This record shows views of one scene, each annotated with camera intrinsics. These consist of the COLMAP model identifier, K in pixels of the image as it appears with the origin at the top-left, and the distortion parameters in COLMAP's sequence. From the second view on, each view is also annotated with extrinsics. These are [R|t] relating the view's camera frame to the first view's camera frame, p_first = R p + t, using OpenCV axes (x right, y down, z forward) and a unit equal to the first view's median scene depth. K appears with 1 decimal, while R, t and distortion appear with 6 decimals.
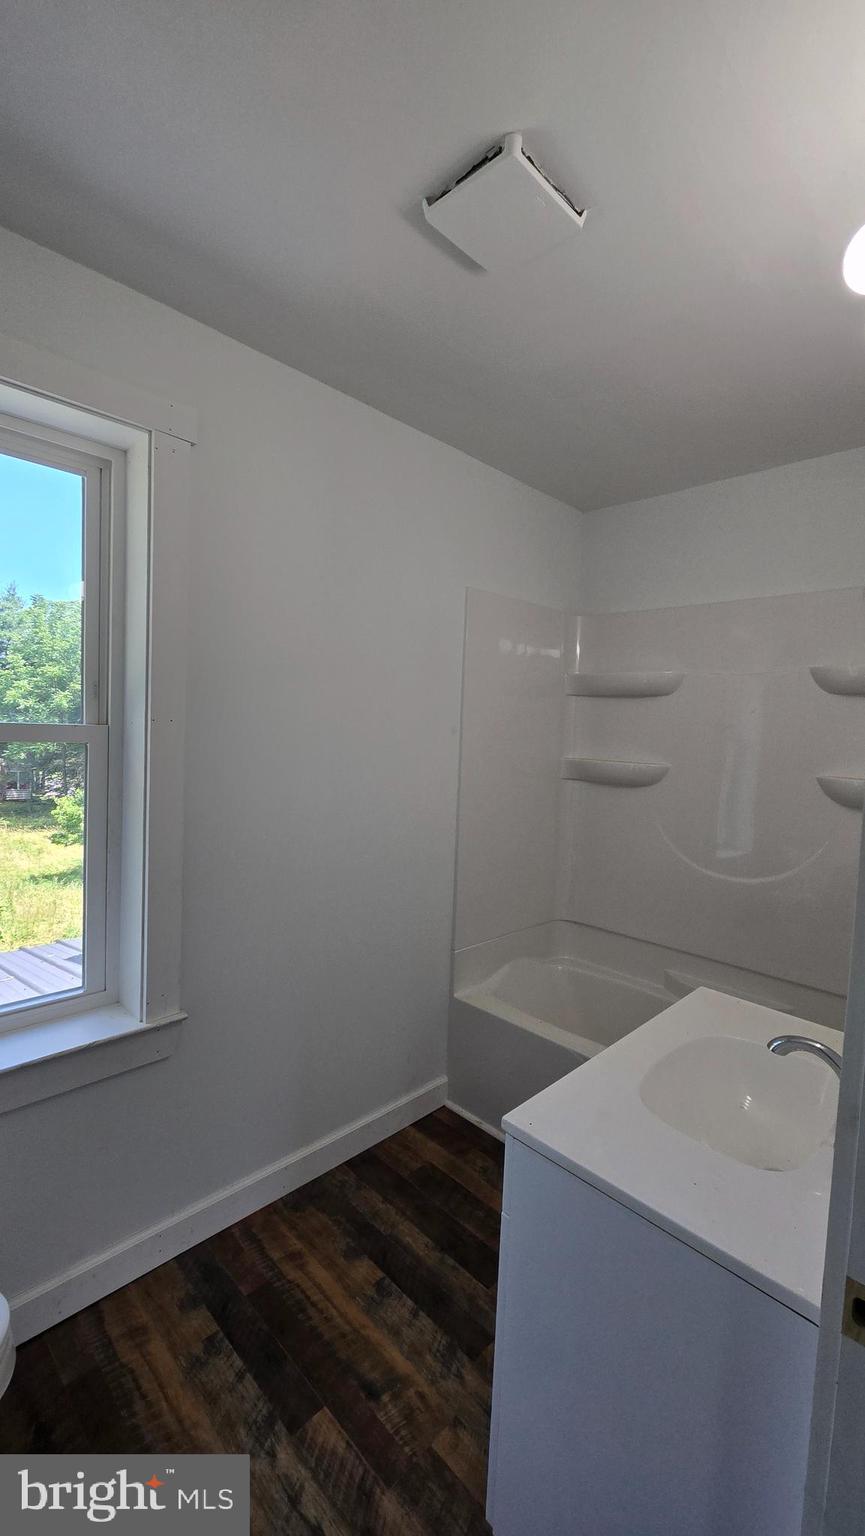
lens RADIAL K [[627.3, 0, 432.3], [0, 627.3, 772.5], [0, 0, 1]] dist [-0.000750, 0.000465]
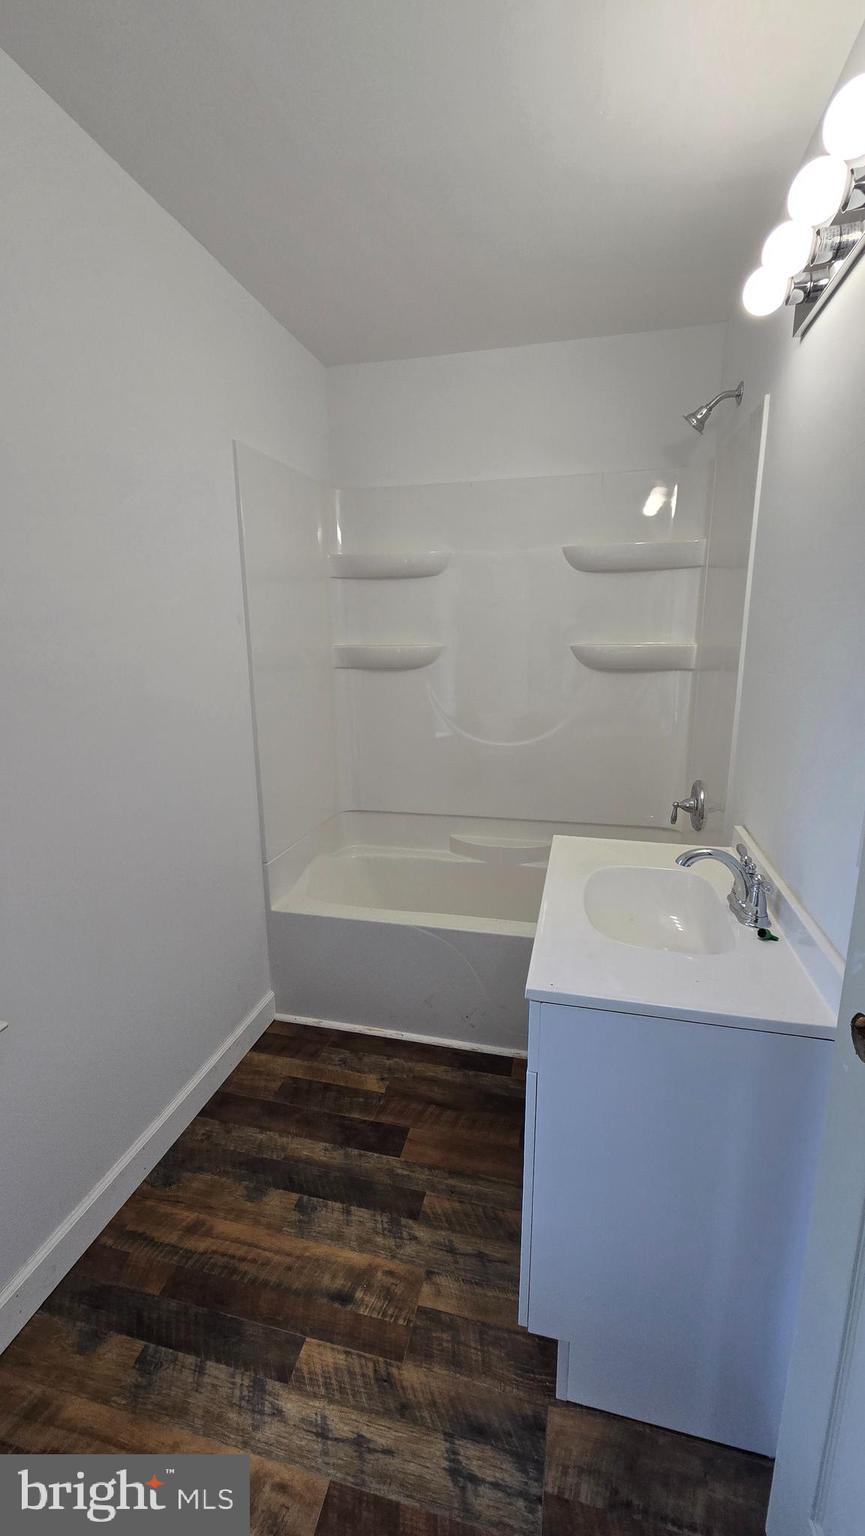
lens RADIAL K [[627.3, 0, 430.1], [0, 627.3, 770.6], [0, 0, 1]] dist [-0.000750, 0.000465]
pose [[0.853016, -0.160318, 0.496651, -0.283390], [0.079421, 0.980441, 0.180075, 0.004491], [-0.515806, -0.114162, 0.849065, 0.154992]]
